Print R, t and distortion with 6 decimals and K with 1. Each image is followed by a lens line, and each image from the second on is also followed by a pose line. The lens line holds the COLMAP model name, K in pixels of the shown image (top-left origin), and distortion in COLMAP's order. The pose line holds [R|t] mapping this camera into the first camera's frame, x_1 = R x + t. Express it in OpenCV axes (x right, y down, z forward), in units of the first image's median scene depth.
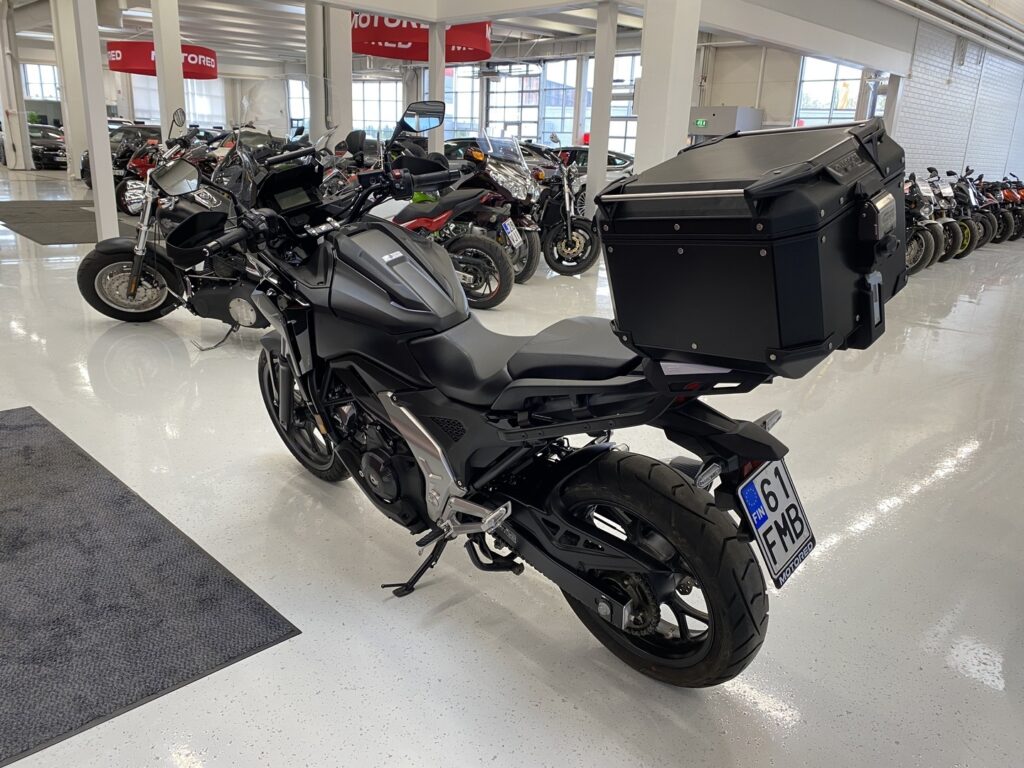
lens RADIAL K [[771.9, 0, 512.0], [0, 771.9, 384.0], [0, 0, 1]] dist [0.000275, -0.000100]
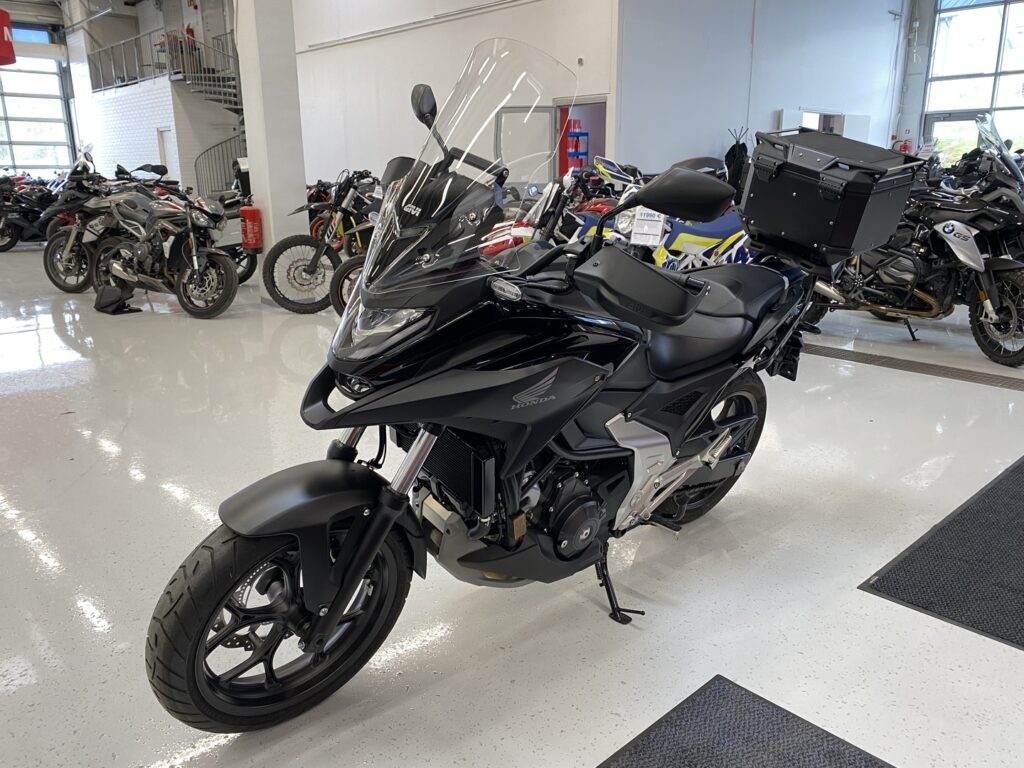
lens RADIAL K [[771.9, 0, 512.0], [0, 771.9, 384.0], [0, 0, 1]] dist [0.000275, -0.000100]
pose [[0.031526, -0.314294, 0.948802, -1.208152], [0.299350, 0.908668, 0.291053, -0.418317], [-0.953622, 0.274848, 0.122730, 1.111953]]
